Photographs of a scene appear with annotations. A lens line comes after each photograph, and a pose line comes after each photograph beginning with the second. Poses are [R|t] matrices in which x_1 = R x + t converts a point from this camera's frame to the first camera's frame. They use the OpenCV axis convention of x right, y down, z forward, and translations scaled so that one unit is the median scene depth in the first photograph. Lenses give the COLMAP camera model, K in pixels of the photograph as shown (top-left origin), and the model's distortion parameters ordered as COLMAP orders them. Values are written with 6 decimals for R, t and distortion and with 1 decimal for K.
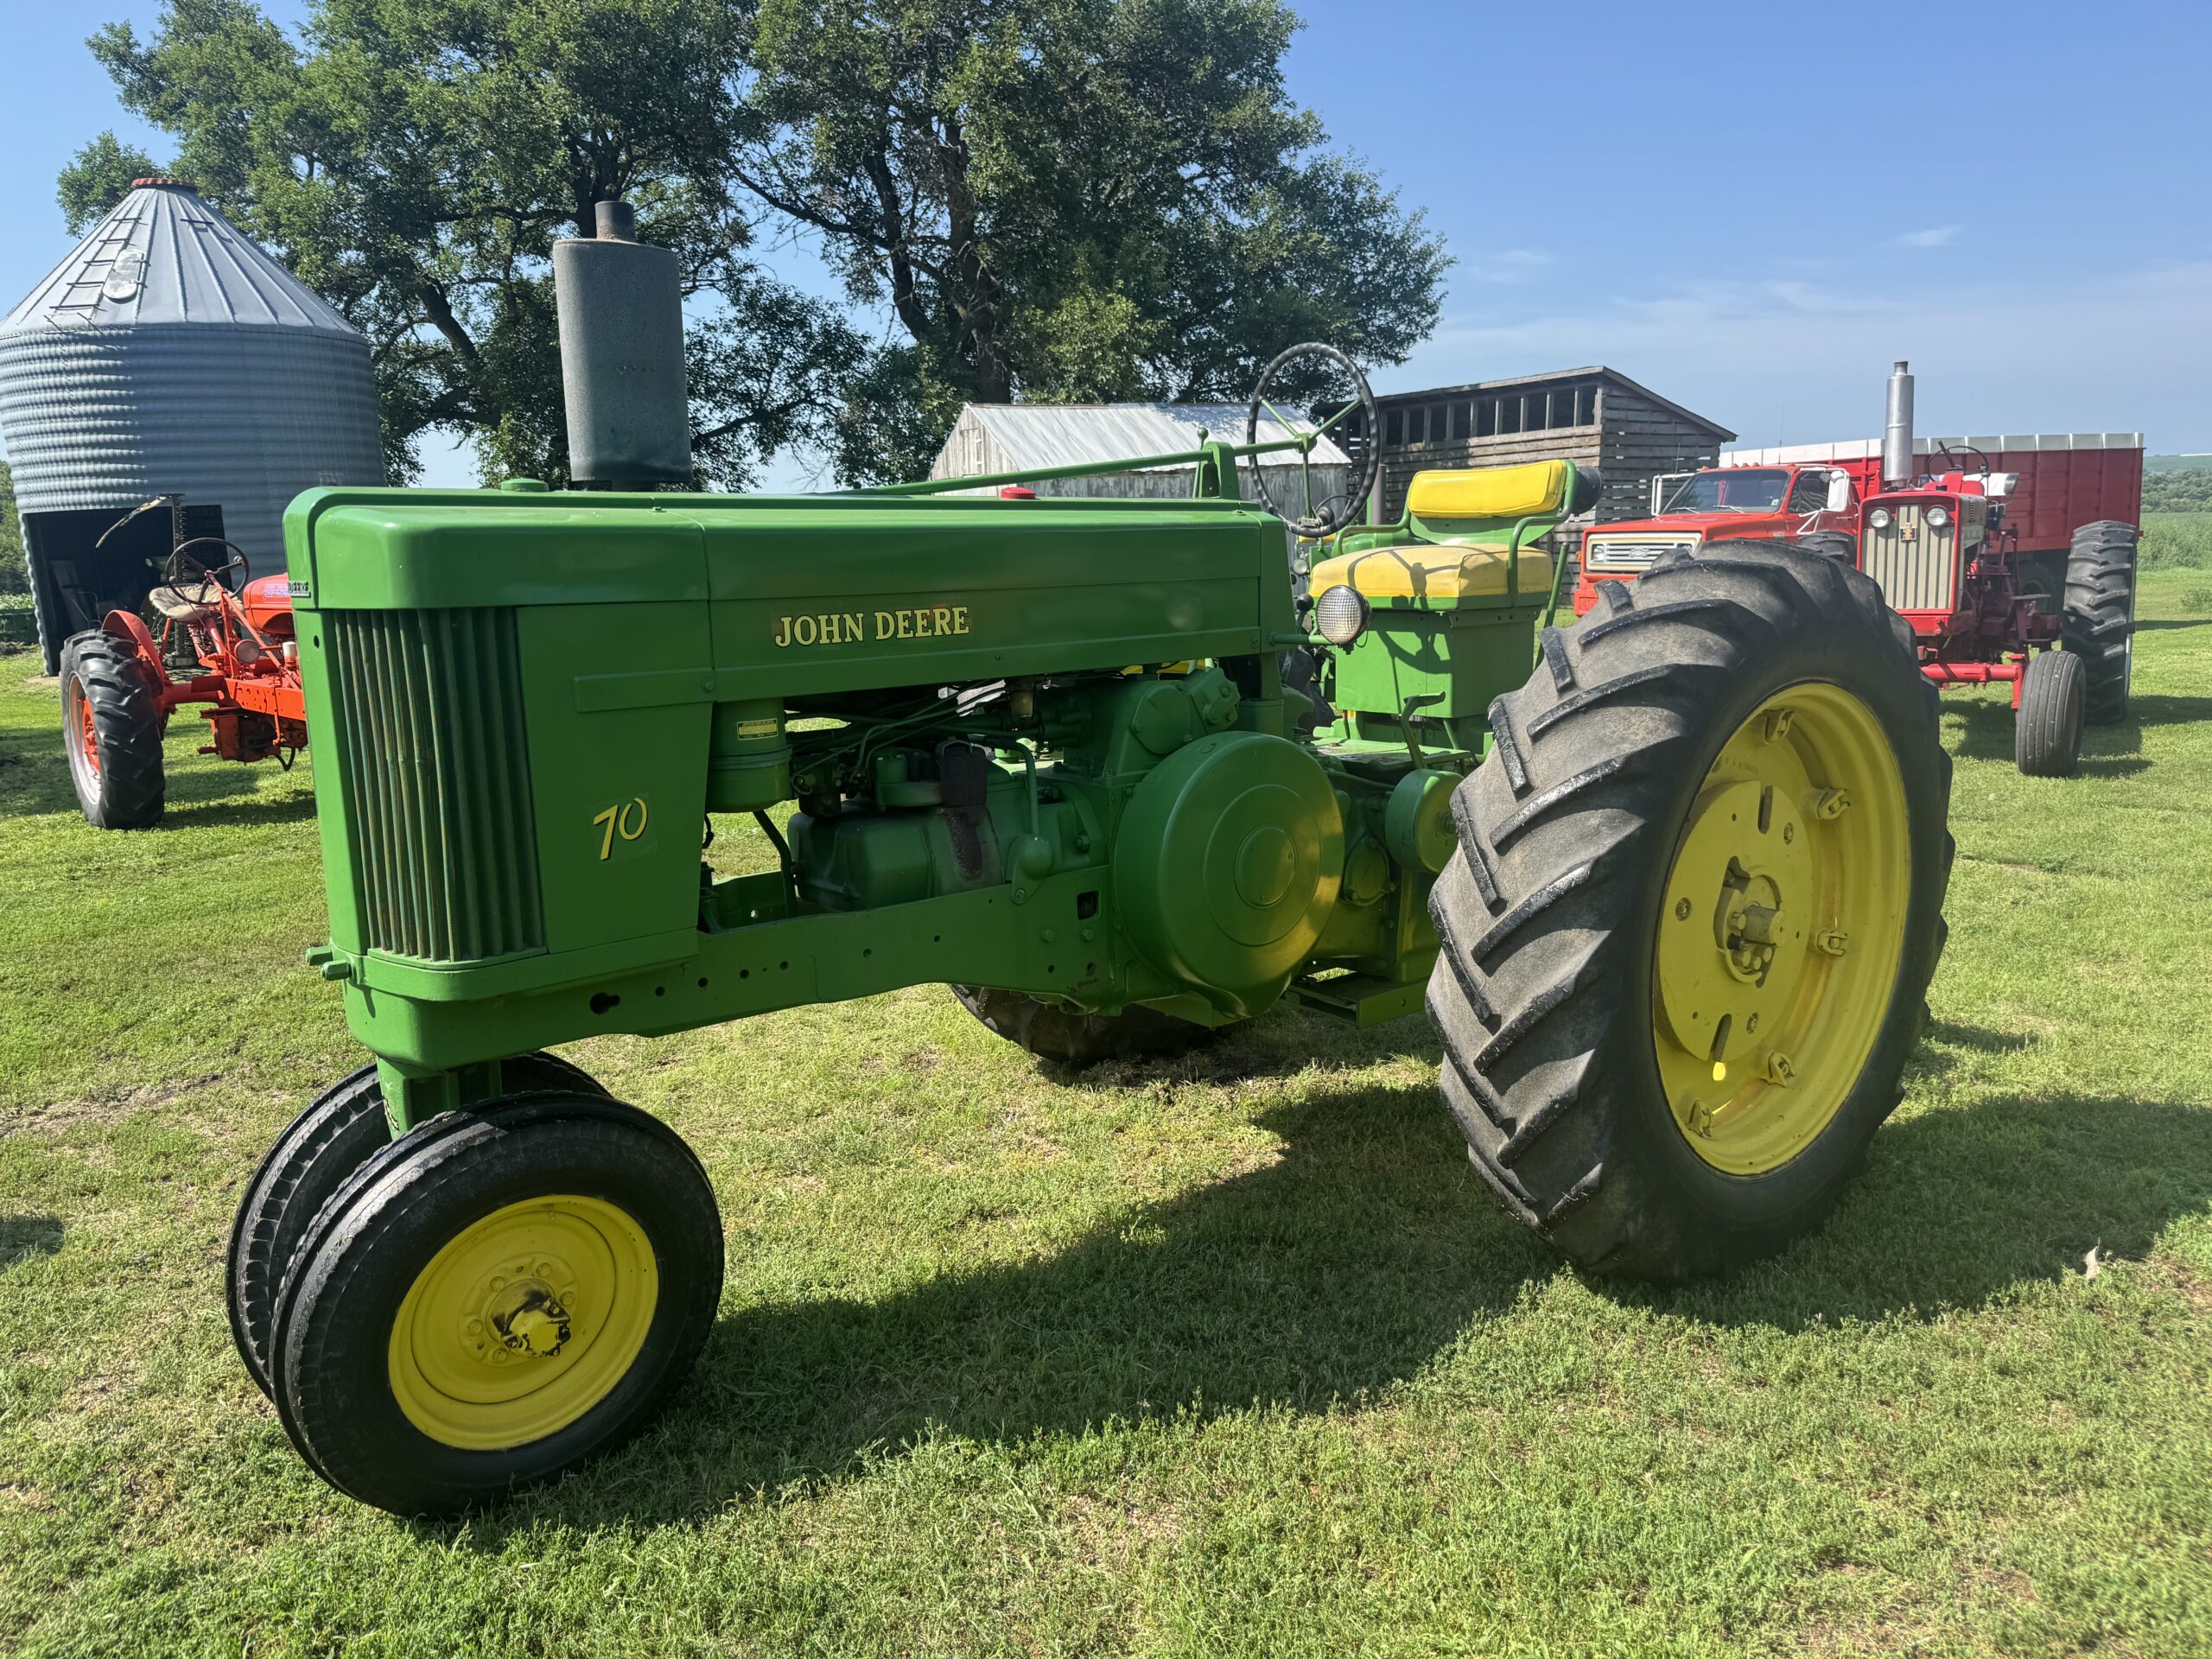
lens RADIAL K [[1573.4, 0, 1110.7], [0, 1573.4, 841.4], [0, 0, 1]] dist [0.012327, -0.031142]
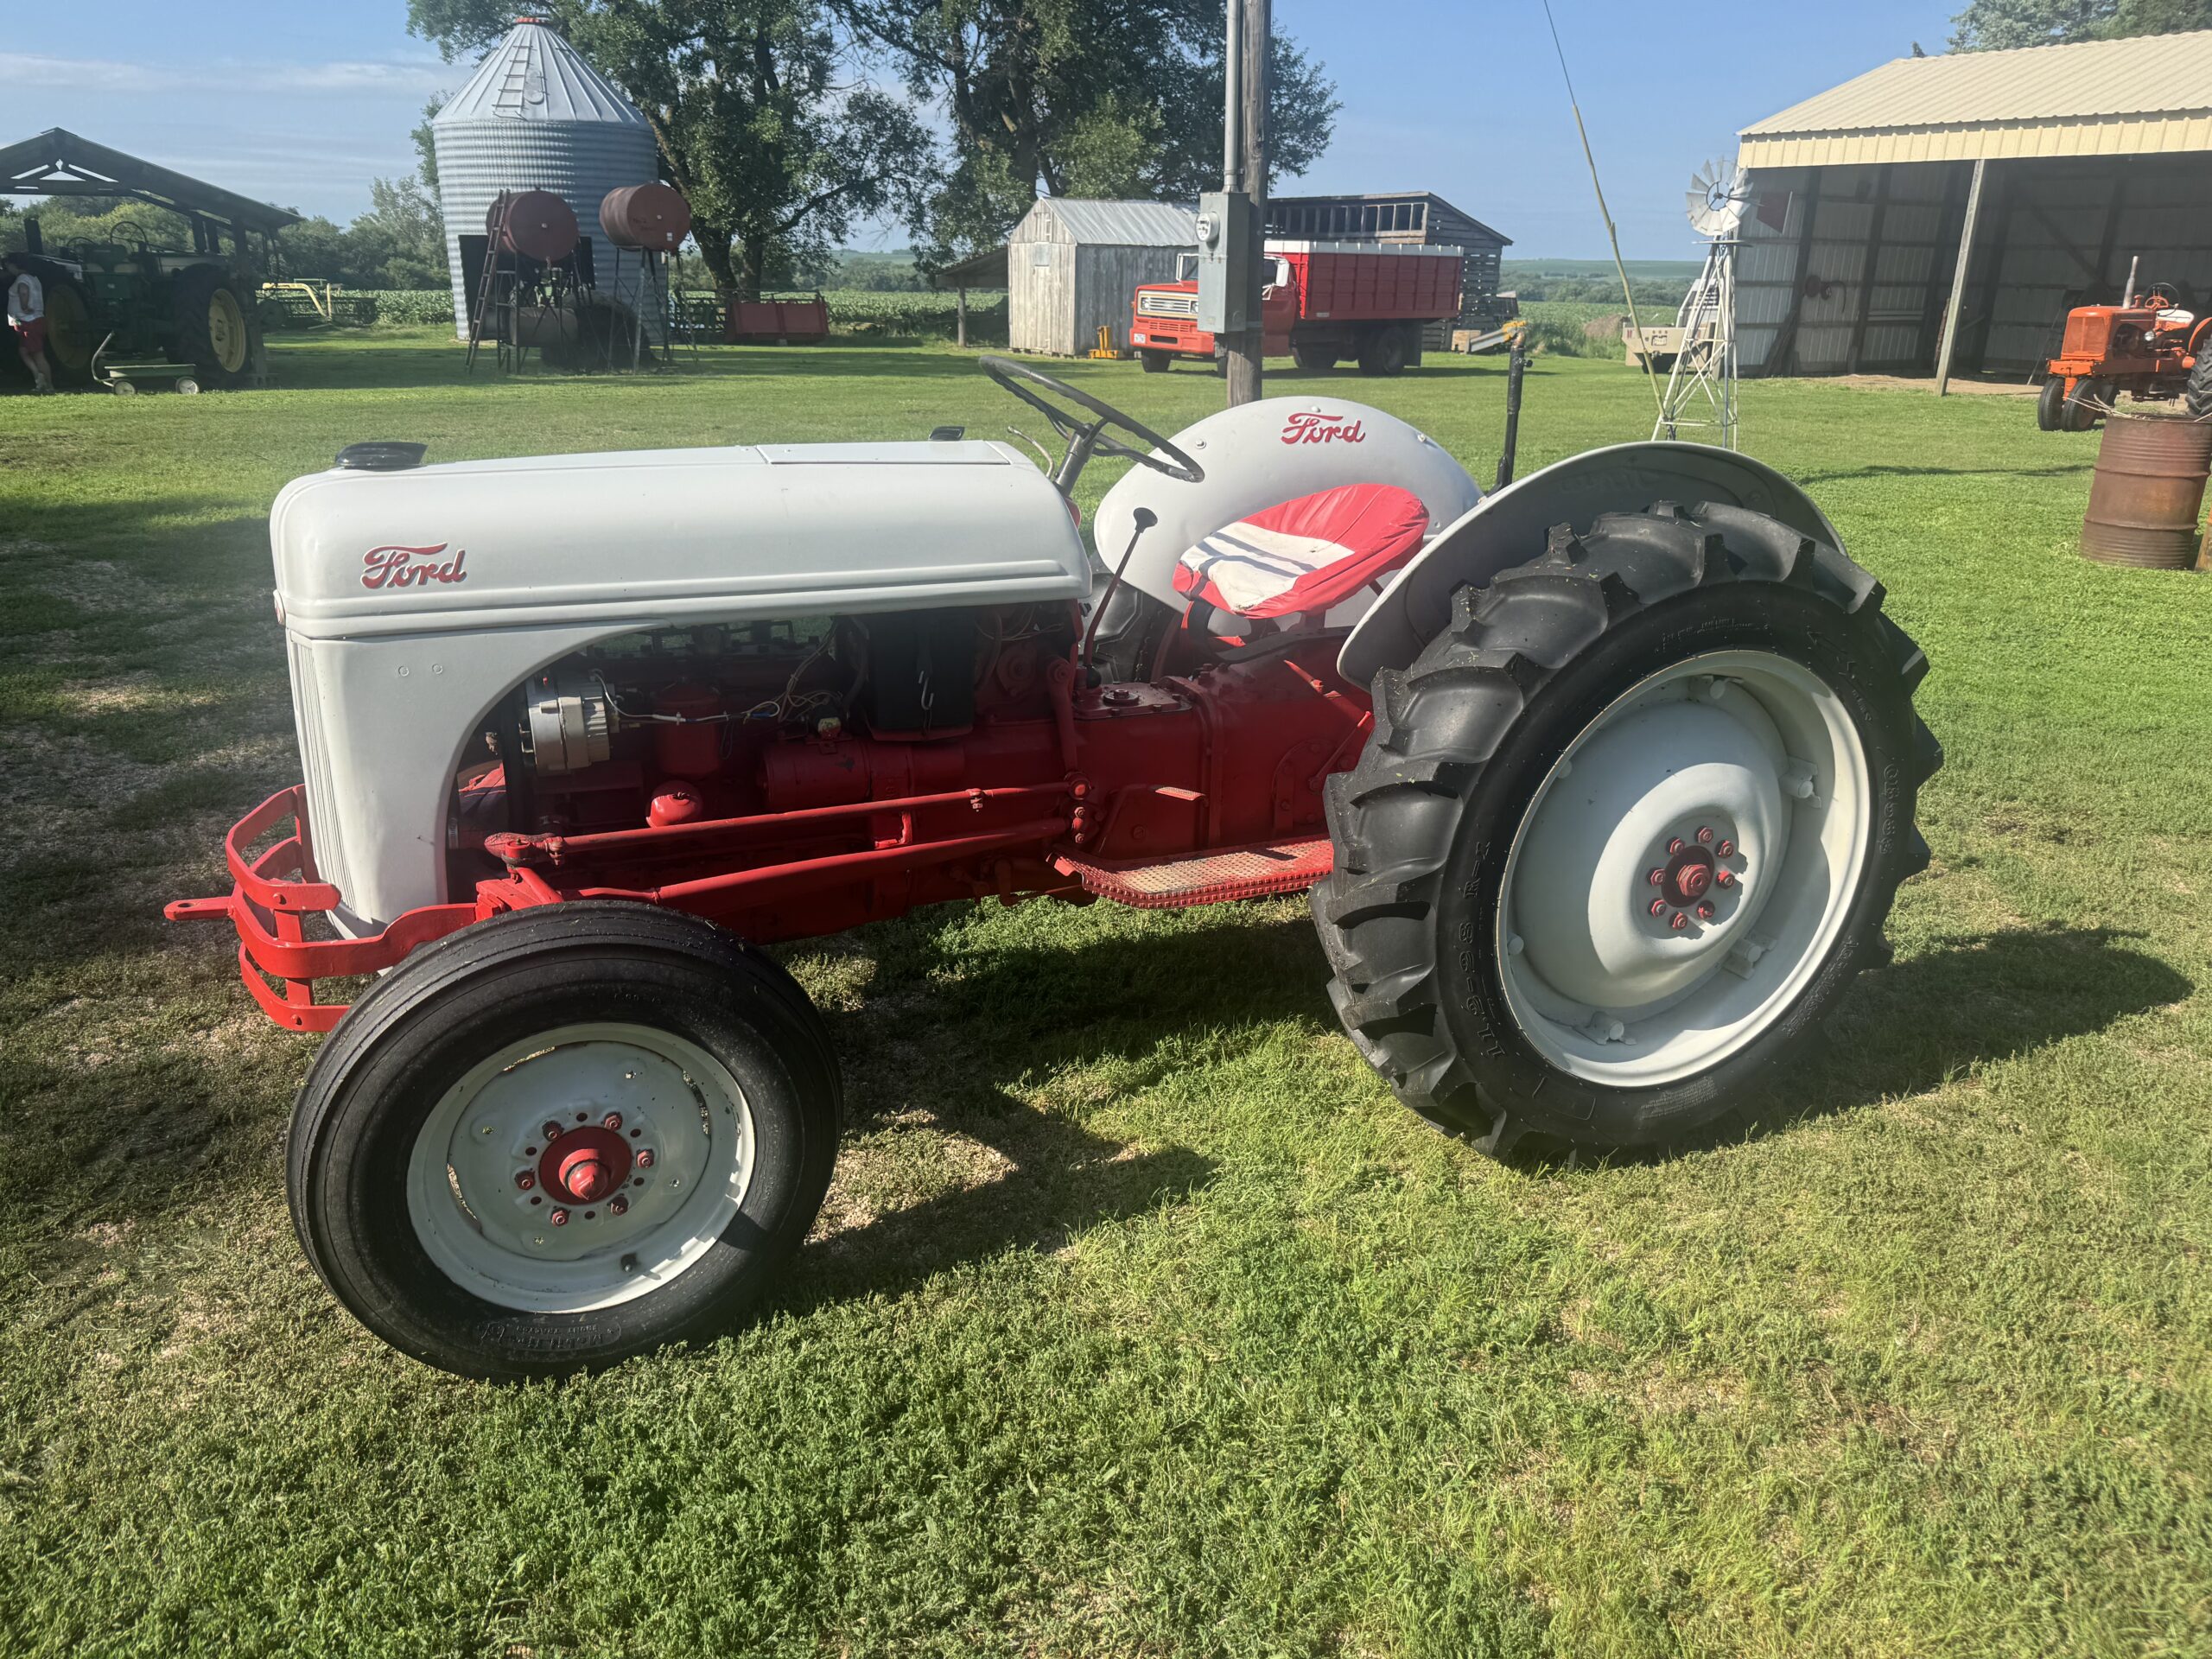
lens RADIAL K [[1573.4, 0, 1110.7], [0, 1573.4, 831.1], [0, 0, 1]] dist [0.012327, -0.031142]
pose [[0.995860, 0.024870, 0.087437, -0.126190], [-0.036636, 0.990079, 0.135653, 0.129601], [-0.083196, -0.138295, 0.986891, -0.617858]]
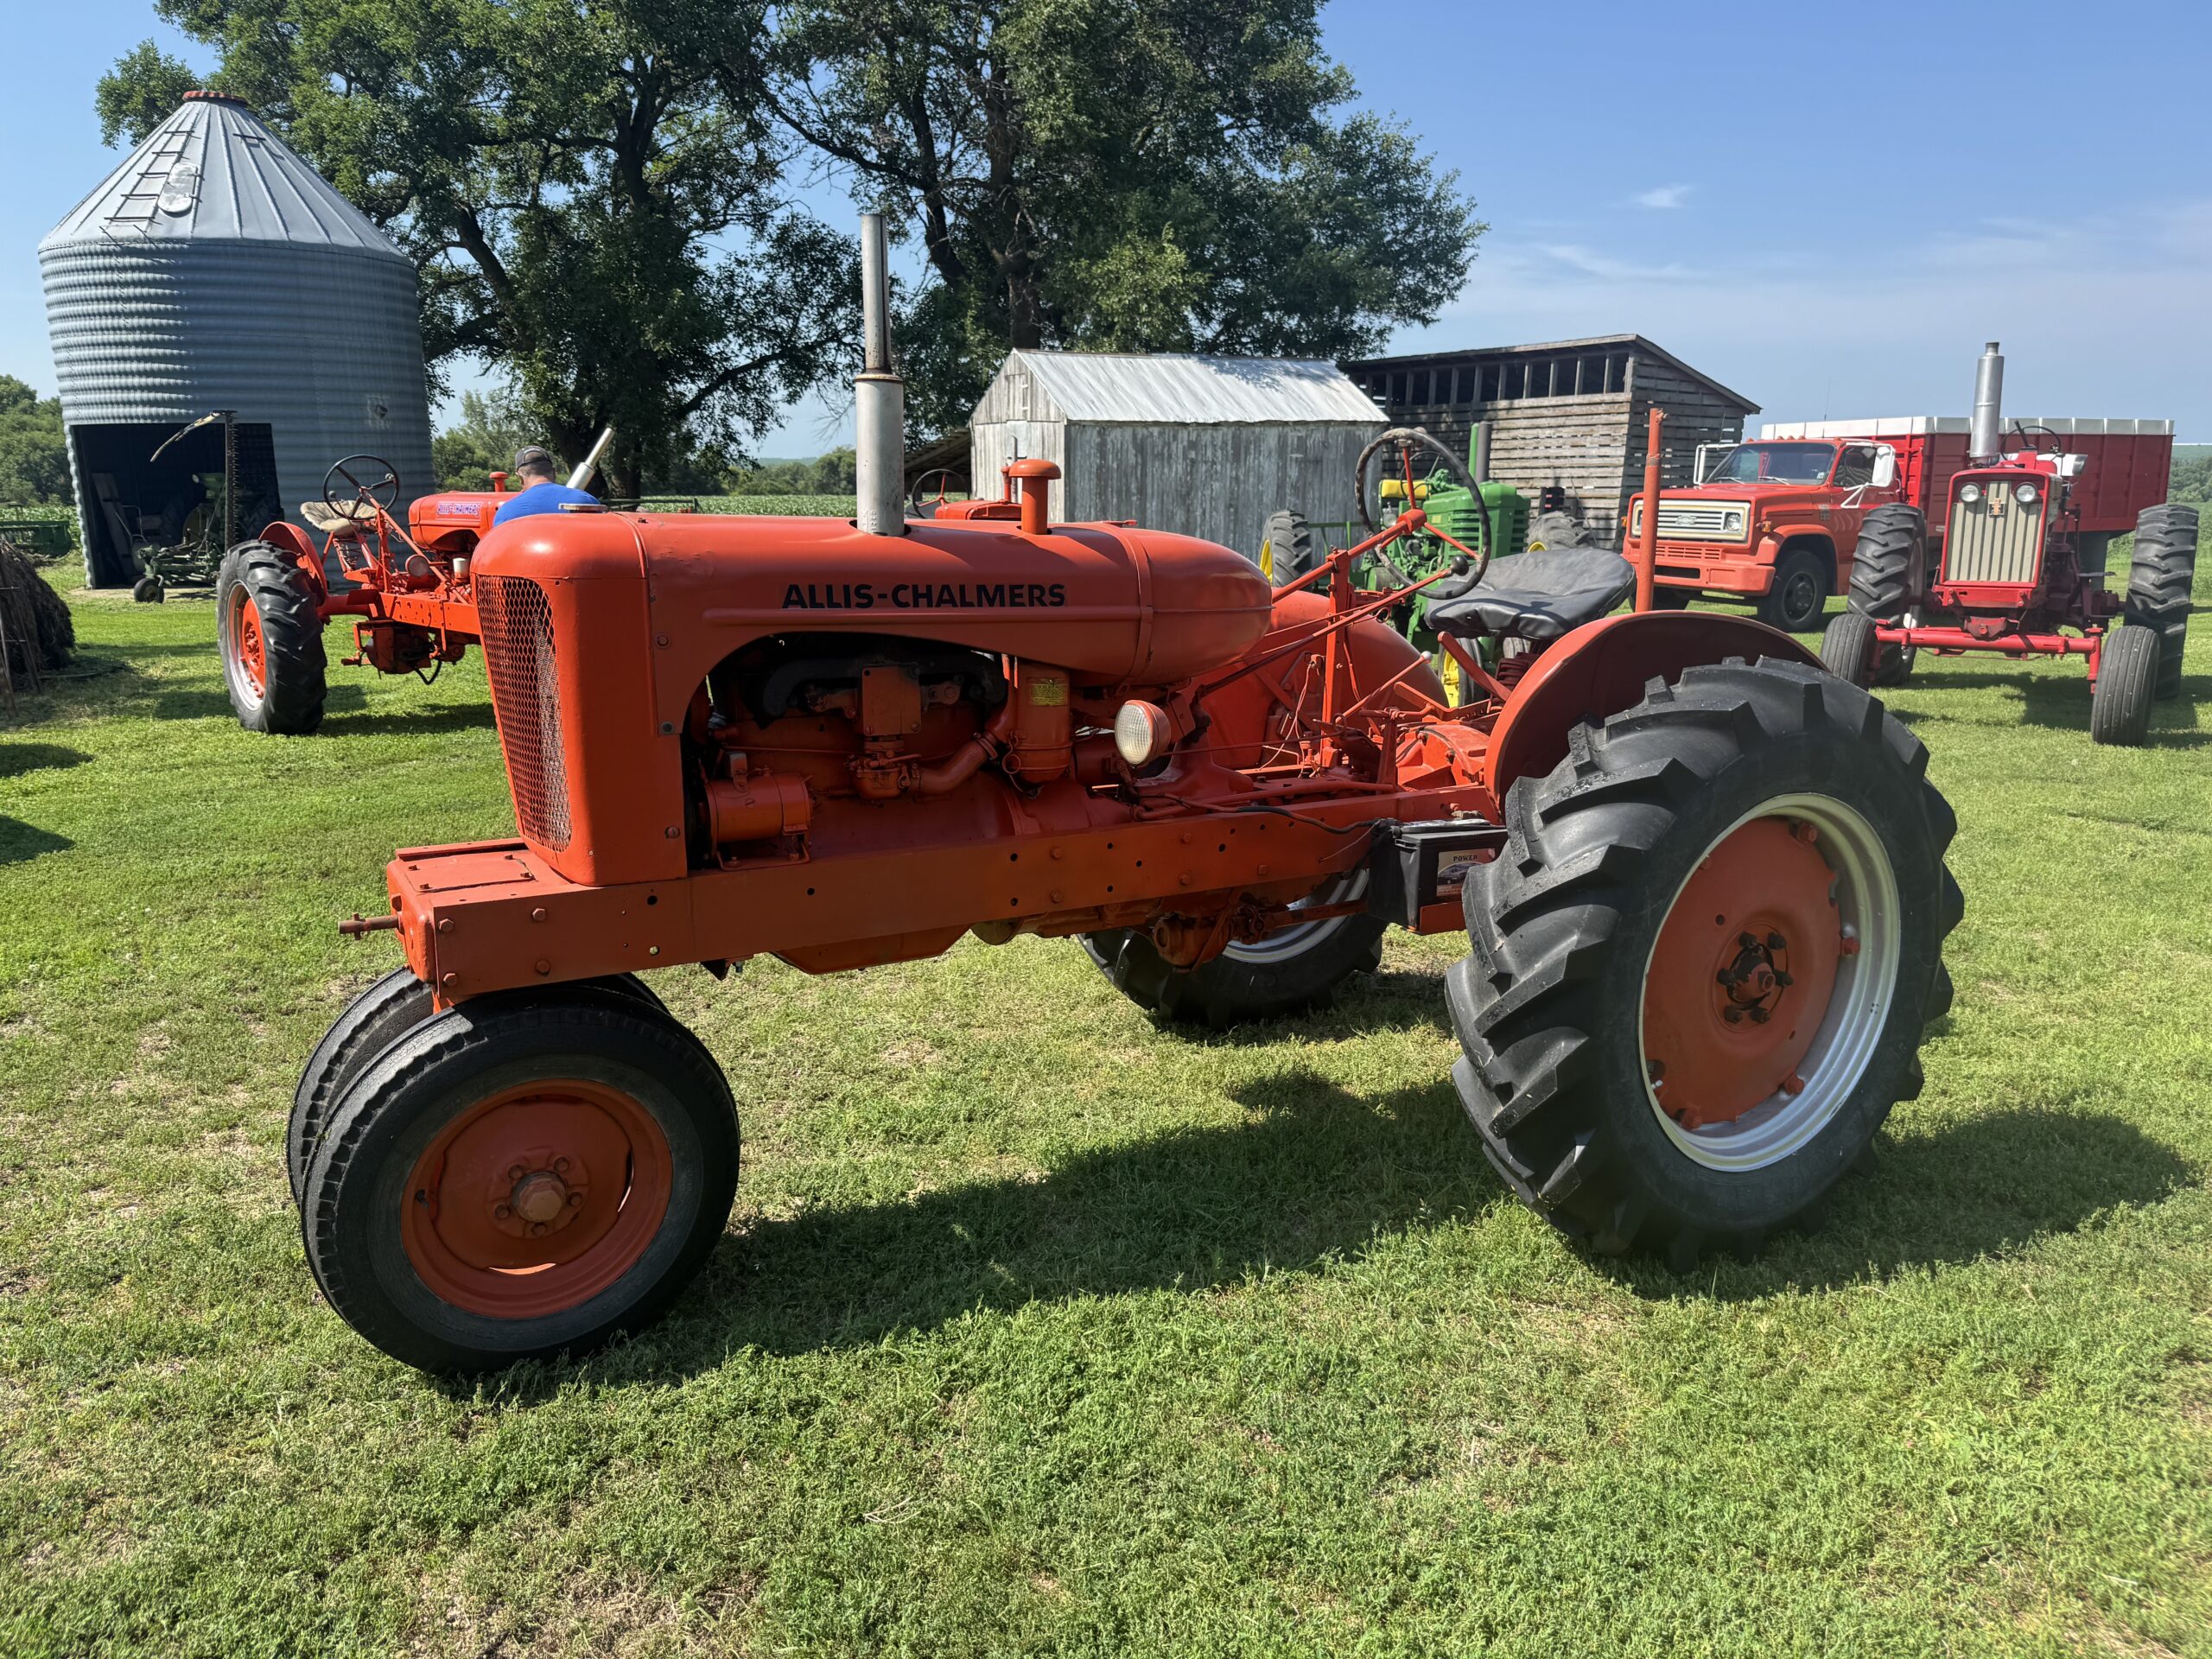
lens RADIAL K [[1573.4, 0, 1100.5], [0, 1573.4, 841.1], [0, 0, 1]] dist [0.012327, -0.031142]
pose [[0.999378, 0.032064, 0.014664, -0.035147], [-0.032477, 0.999057, 0.028819, 0.005043], [-0.013726, -0.029278, 0.999477, -0.015083]]
